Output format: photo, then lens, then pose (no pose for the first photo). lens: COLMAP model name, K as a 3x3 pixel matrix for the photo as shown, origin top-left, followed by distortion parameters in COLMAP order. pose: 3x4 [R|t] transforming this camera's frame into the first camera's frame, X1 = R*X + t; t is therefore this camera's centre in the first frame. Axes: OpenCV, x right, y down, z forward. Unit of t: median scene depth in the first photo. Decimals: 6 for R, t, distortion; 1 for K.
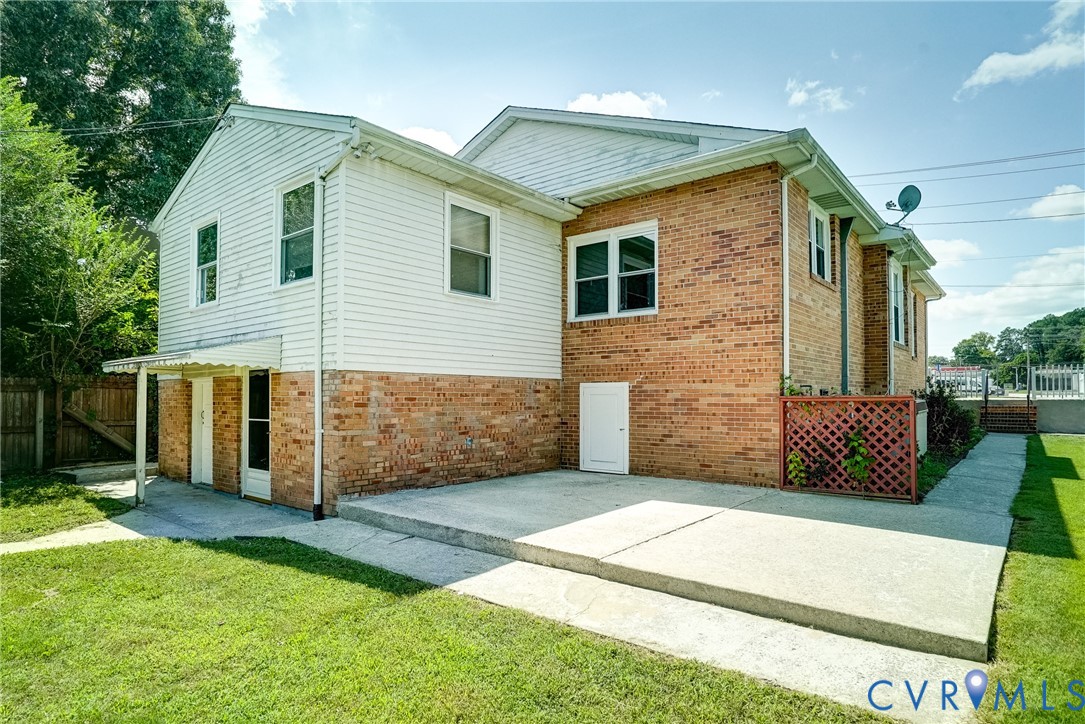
lens RADIAL K [[587.4, 0, 536.0], [0, 587.4, 383.5], [0, 0, 1]] dist [-0.021663, 0.001714]
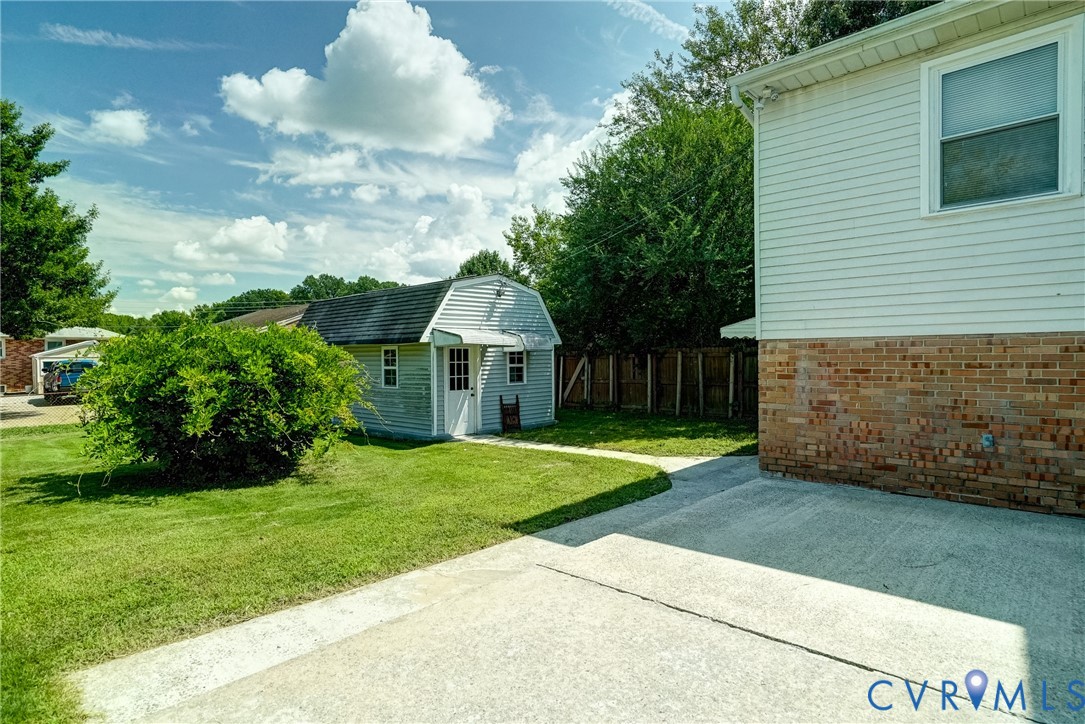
lens RADIAL K [[587.4, 0, 540.3], [0, 587.4, 363.3], [0, 0, 1]] dist [-0.021663, 0.001714]
pose [[-0.050504, 0.013622, -0.998631, 0.583569], [0.035722, 0.999292, 0.011824, -0.007716], [0.998085, -0.035076, -0.050954, 0.628669]]
